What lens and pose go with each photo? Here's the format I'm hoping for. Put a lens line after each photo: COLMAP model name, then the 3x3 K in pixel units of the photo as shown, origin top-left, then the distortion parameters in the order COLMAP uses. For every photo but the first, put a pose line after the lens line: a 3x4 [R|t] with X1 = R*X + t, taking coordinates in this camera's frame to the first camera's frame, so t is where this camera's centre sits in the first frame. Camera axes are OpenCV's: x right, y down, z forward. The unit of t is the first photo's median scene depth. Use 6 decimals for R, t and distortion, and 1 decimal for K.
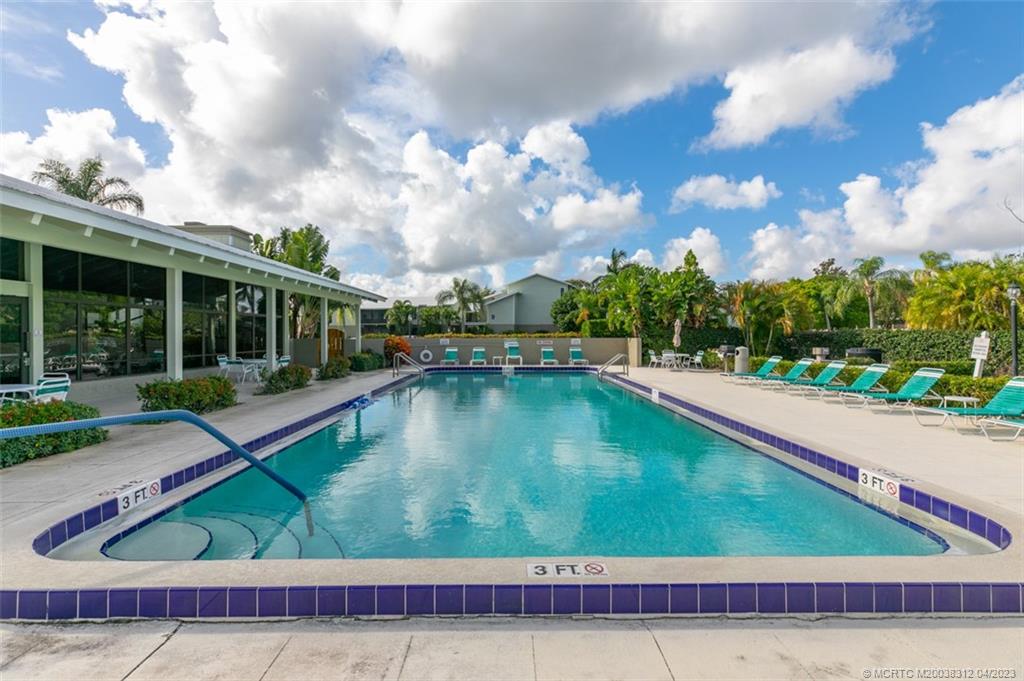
lens RADIAL K [[460.1, 0, 512.4], [0, 460.1, 335.6], [0, 0, 1]] dist [0.001173, 0.000048]
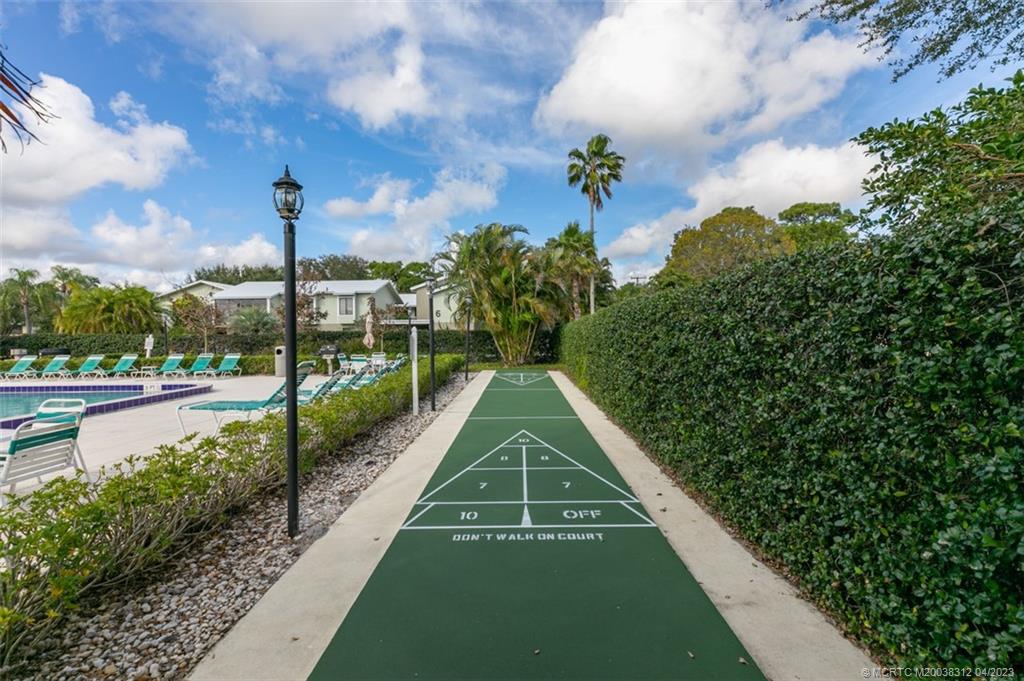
lens RADIAL K [[460.1, 0, 512.7], [0, 460.1, 339.2], [0, 0, 1]] dist [0.001173, 0.000048]
pose [[0.023313, -0.009395, 0.999684, -0.342314], [0.013029, 0.999874, 0.009093, 0.004791], [-0.999643, 0.012813, 0.023433, -0.219198]]
